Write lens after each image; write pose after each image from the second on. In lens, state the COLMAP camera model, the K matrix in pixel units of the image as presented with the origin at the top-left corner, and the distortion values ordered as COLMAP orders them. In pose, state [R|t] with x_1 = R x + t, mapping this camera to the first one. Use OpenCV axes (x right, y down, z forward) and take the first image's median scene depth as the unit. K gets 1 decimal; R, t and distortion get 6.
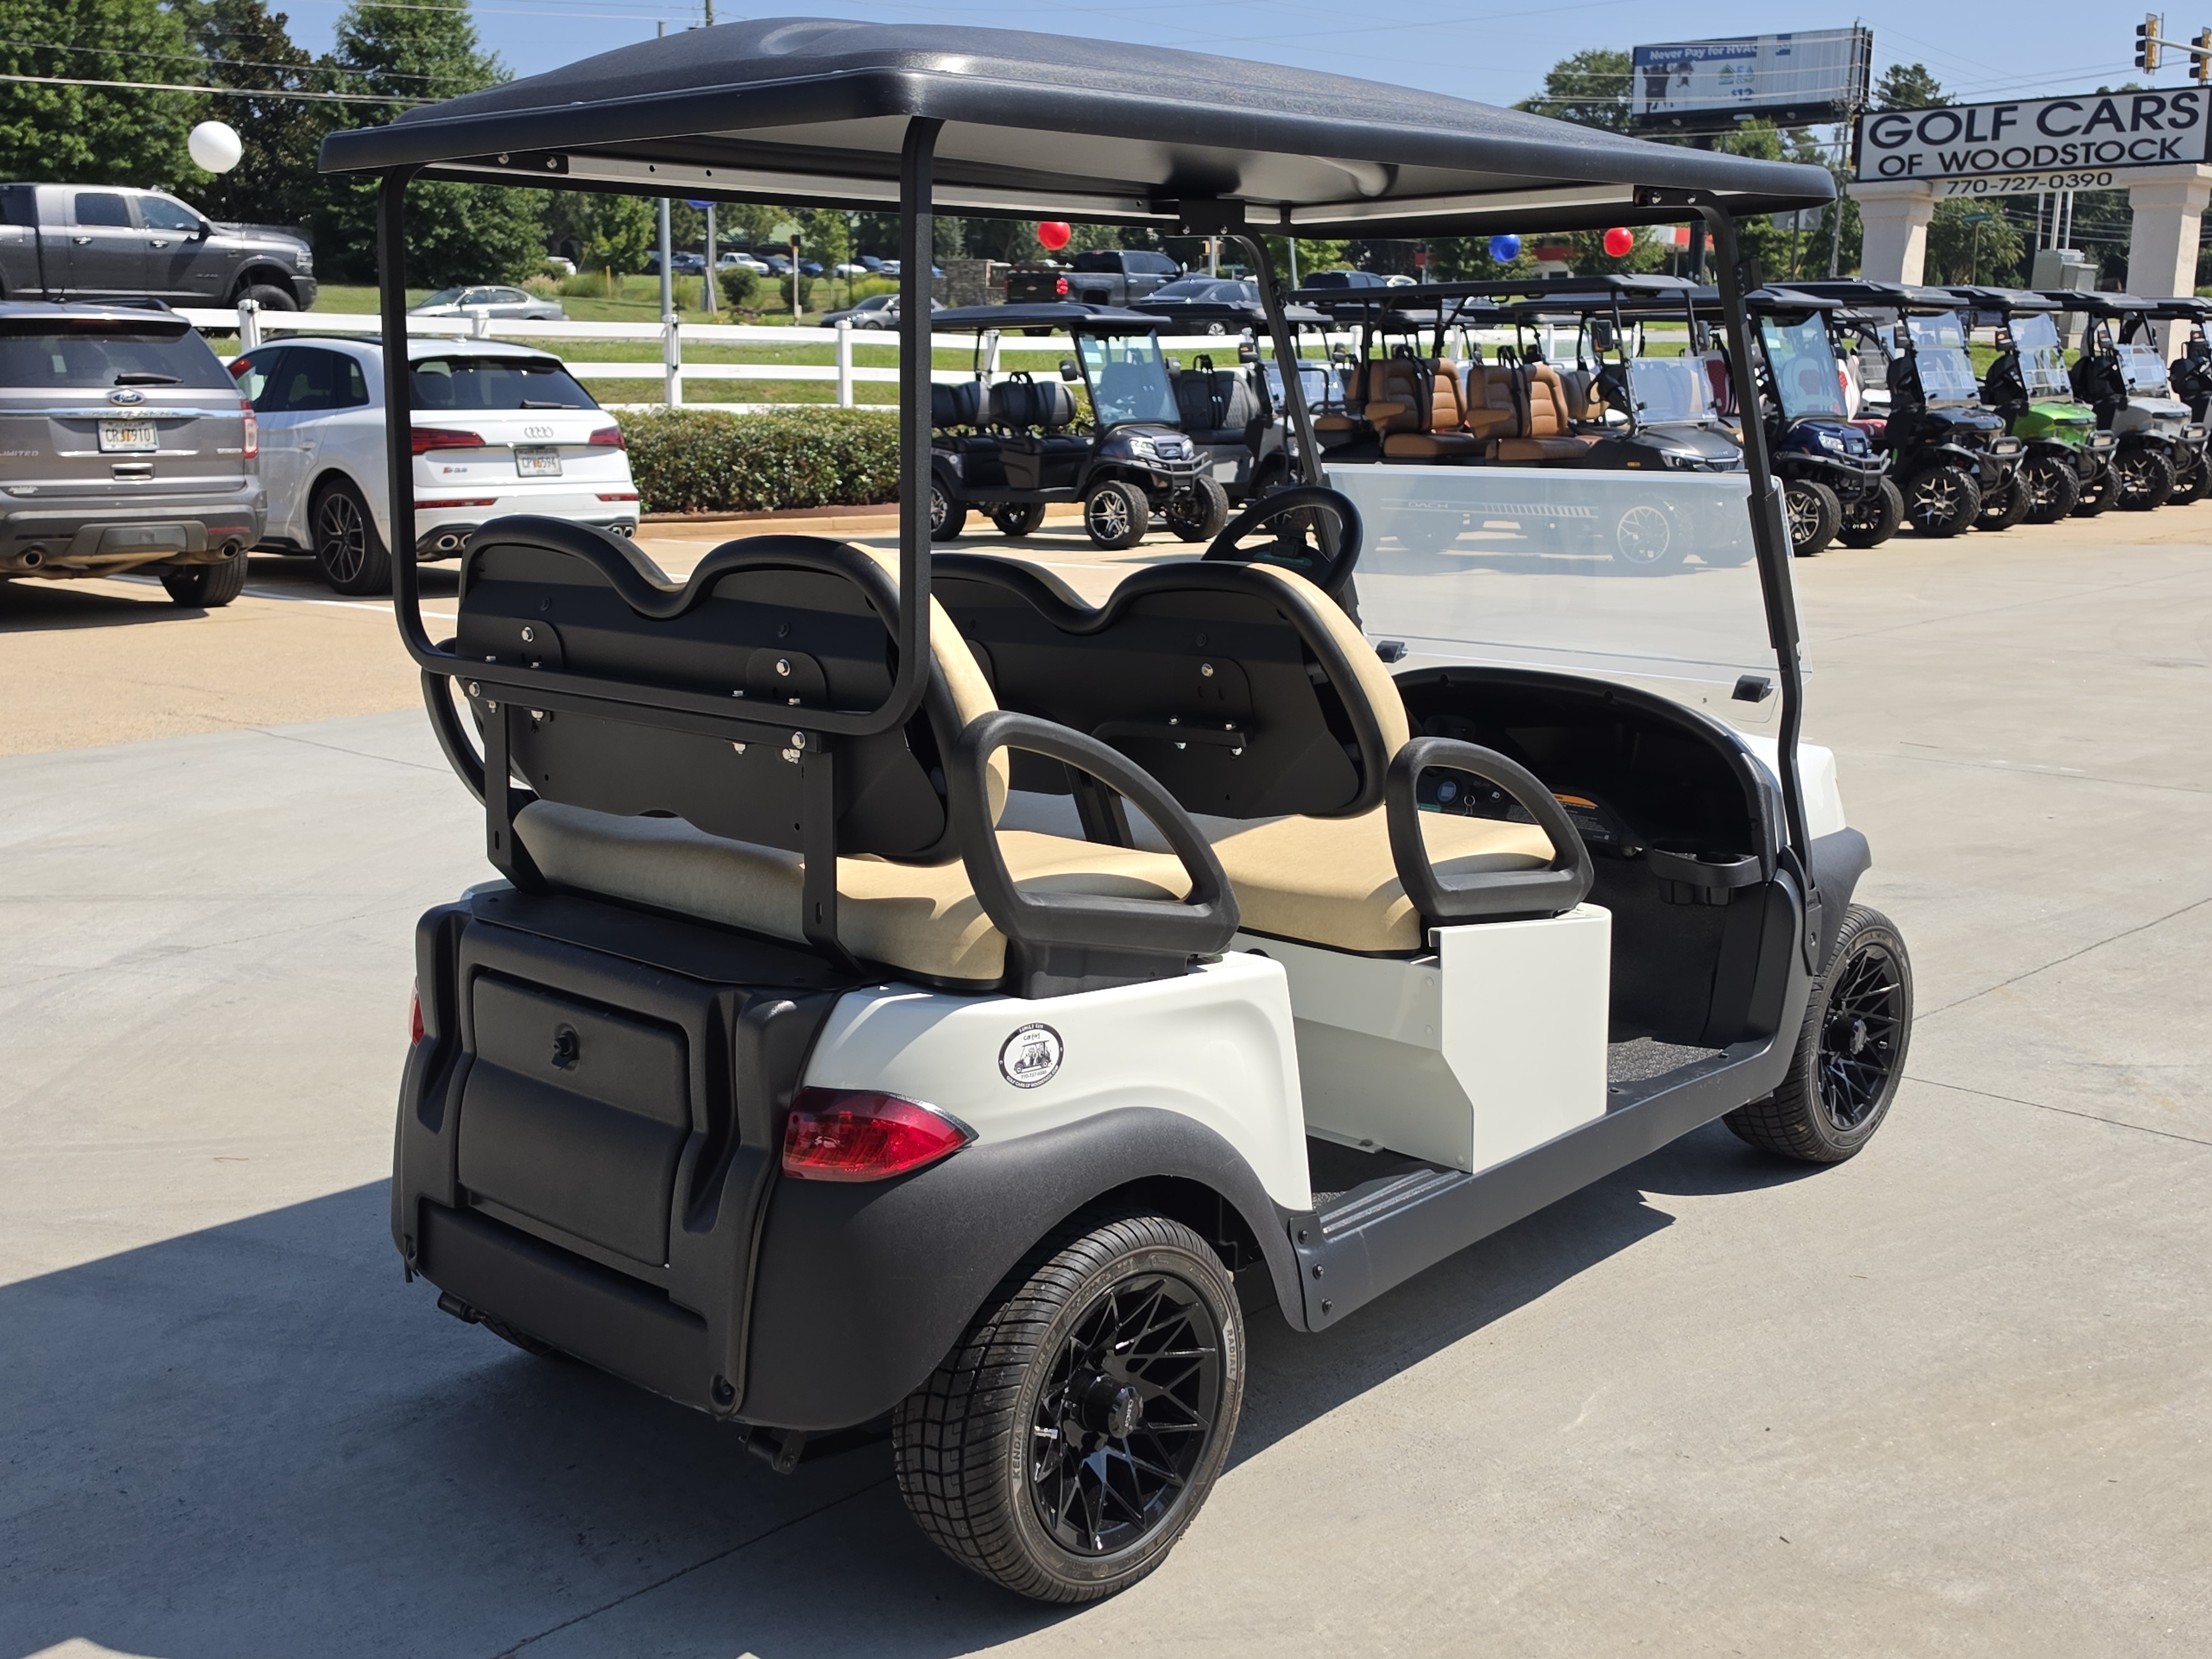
lens RADIAL K [[2378.3, 0, 1096.8], [0, 2378.3, 826.0], [0, 0, 1]] dist [0.023580, 0.000000]
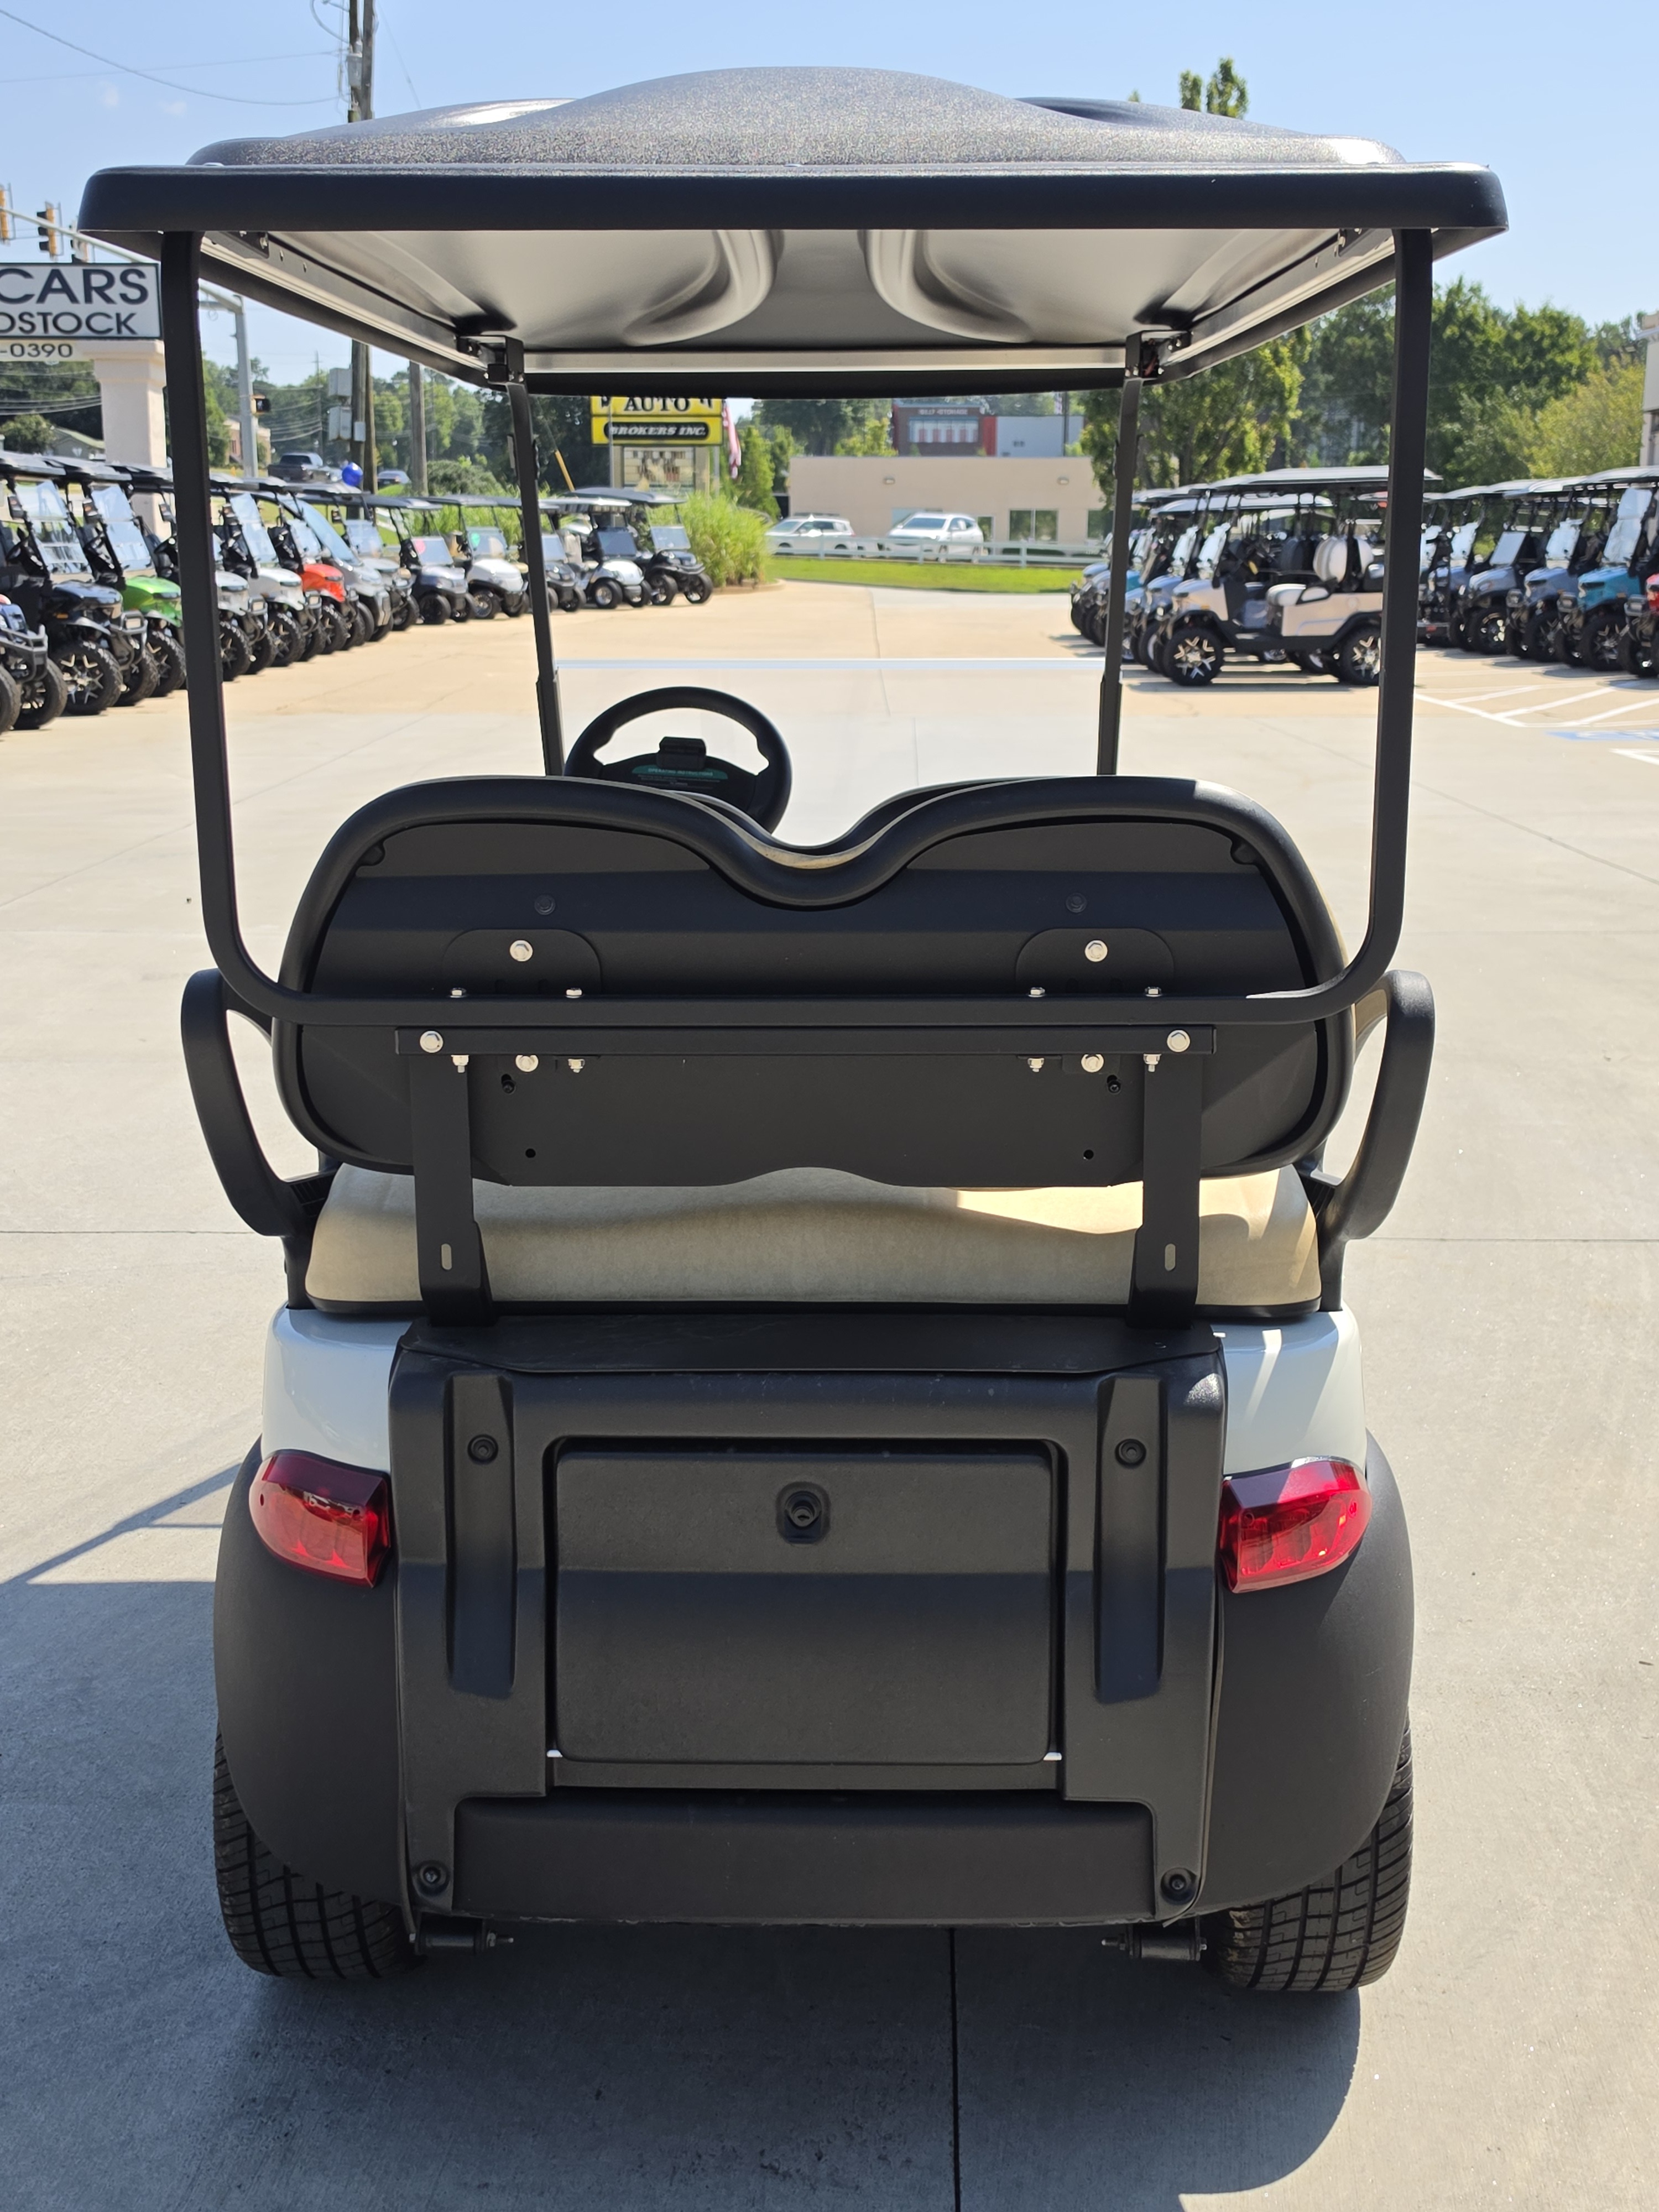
lens RADIAL K [[2378.3, 0, 810.1], [0, 2378.3, 1139.8], [0, 0, 1]] dist [0.023580, 0.000000]
pose [[0.740533, -0.165113, 0.651420, -0.084959], [0.127821, 0.986258, 0.104677, -0.011841], [-0.659752, 0.005749, 0.751462, 0.059170]]
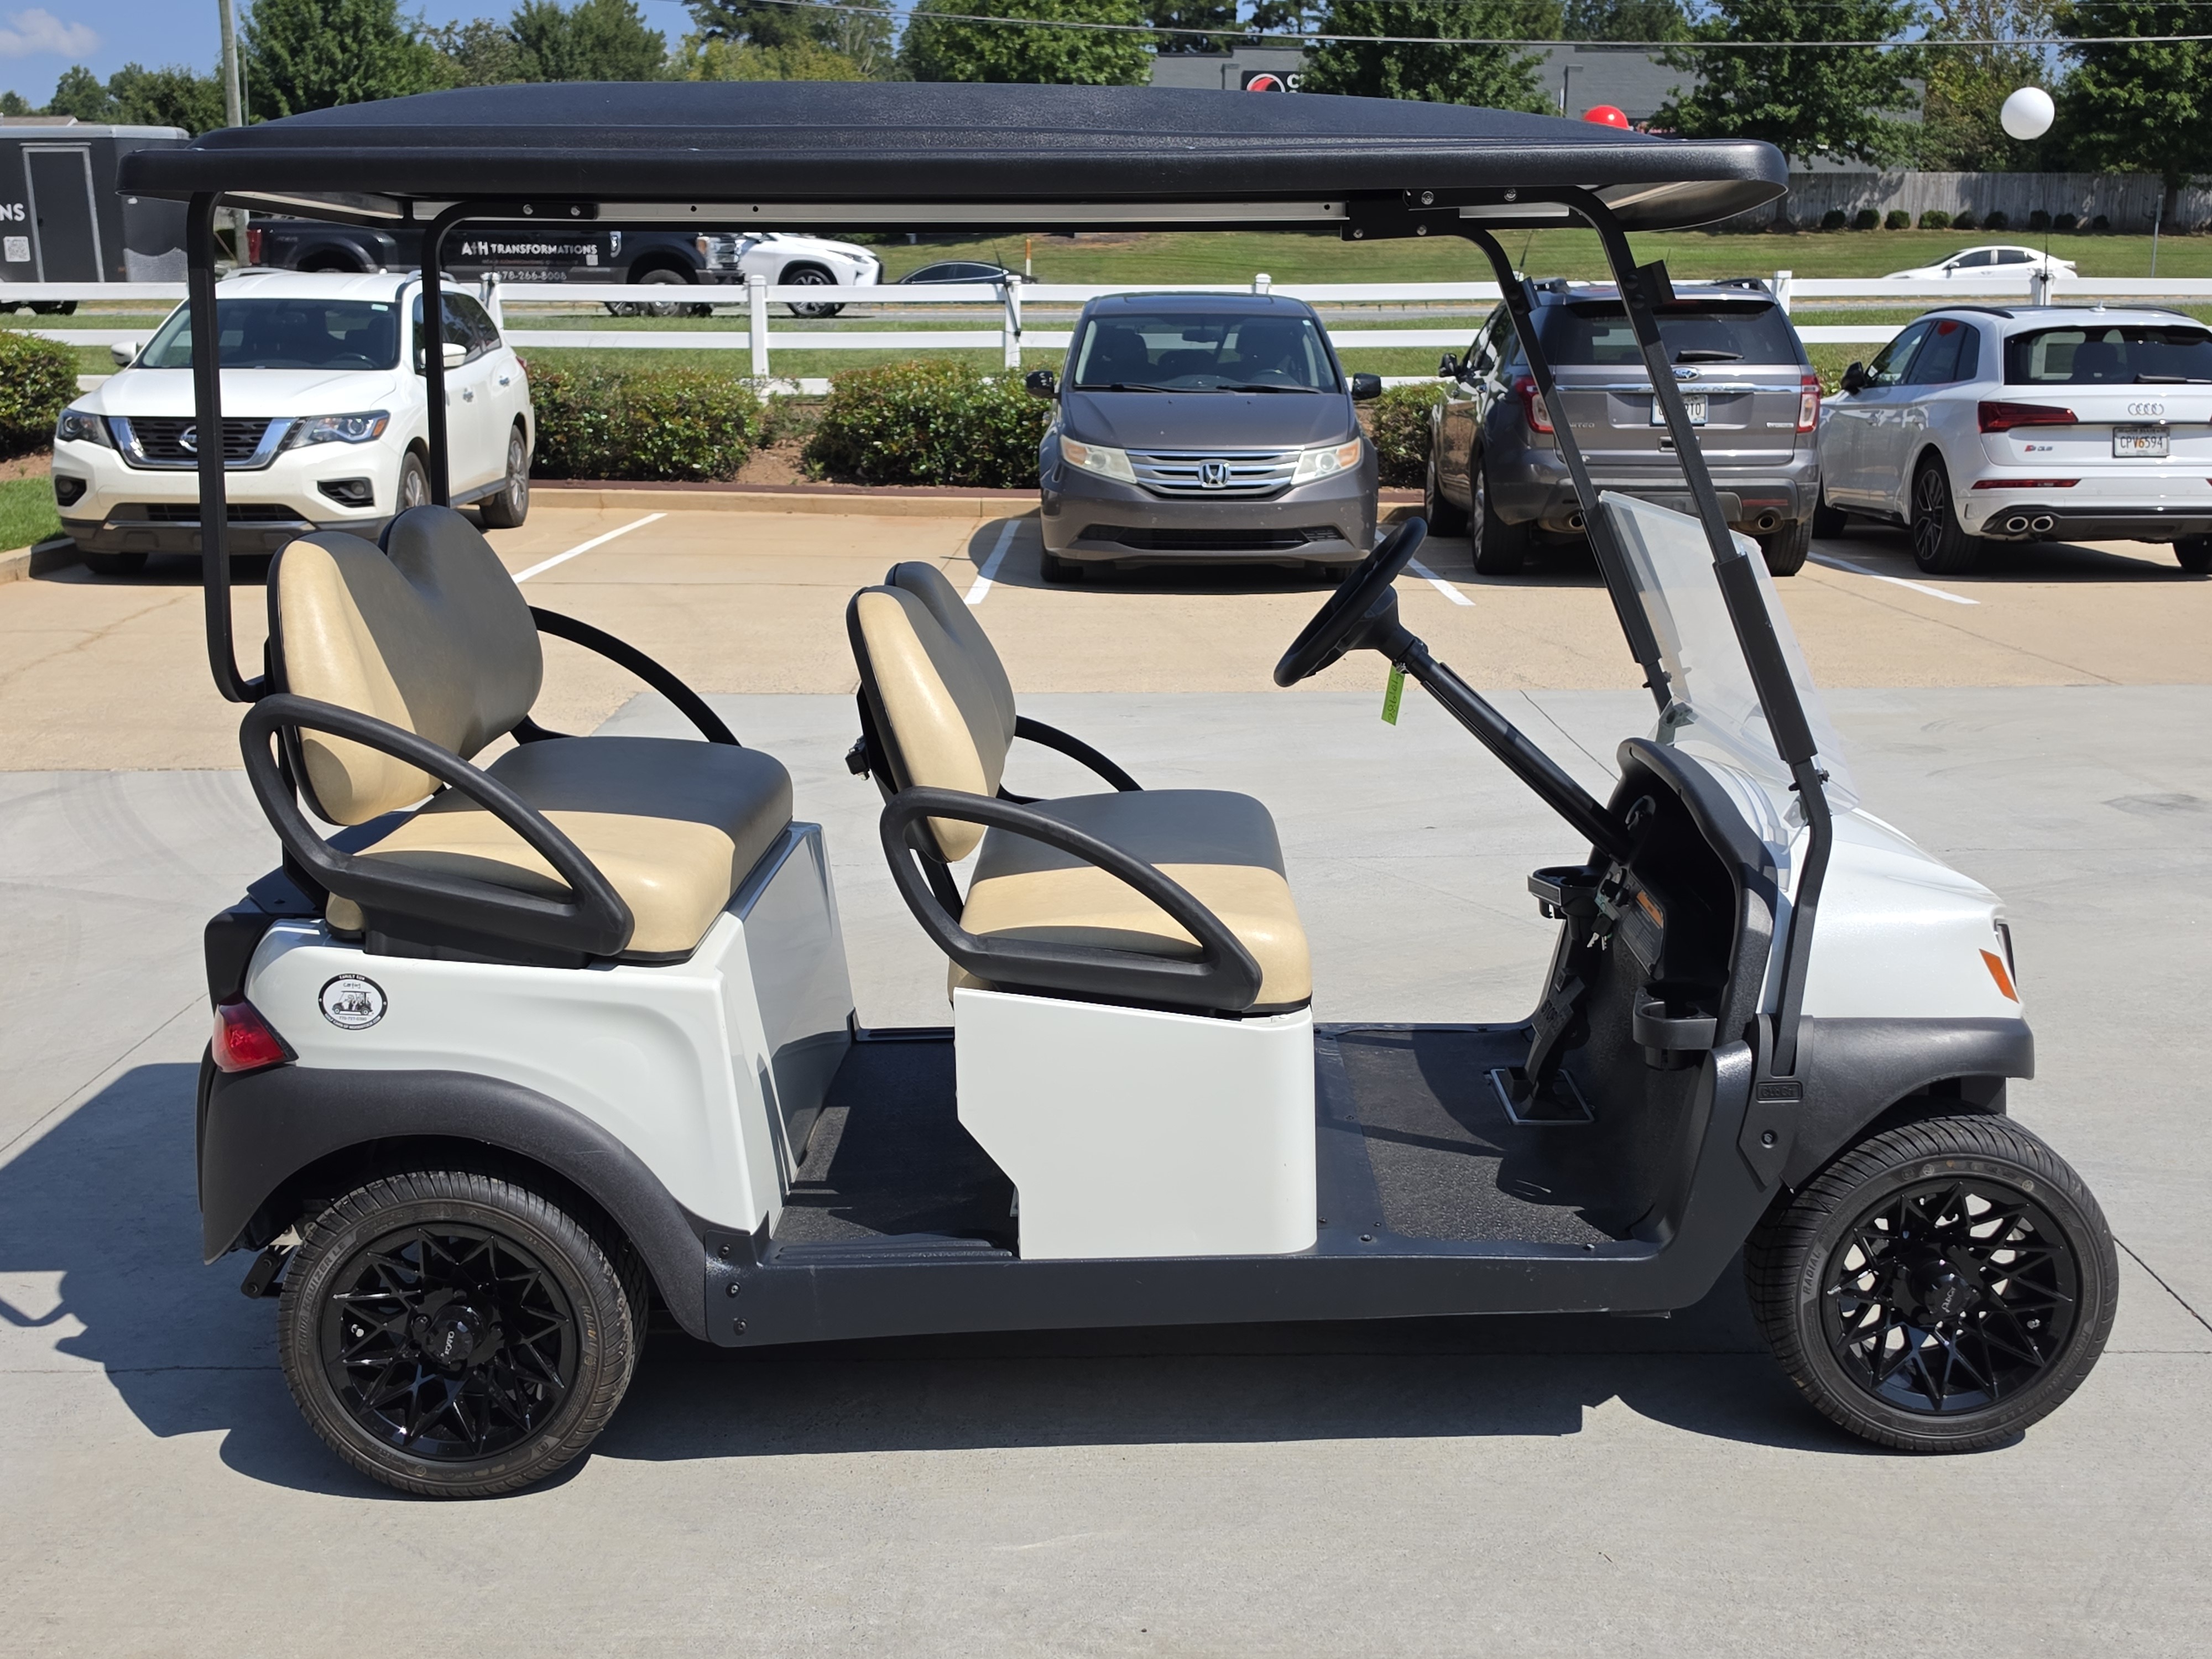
lens RADIAL K [[2378.3, 0, 1120.5], [0, 2378.3, 831.9], [0, 0, 1]] dist [0.023580, 0.000000]
pose [[0.686064, 0.144119, -0.713124, 0.123813], [-0.130622, 0.988656, 0.074137, -0.014201], [0.715720, 0.042287, 0.697106, 0.054204]]
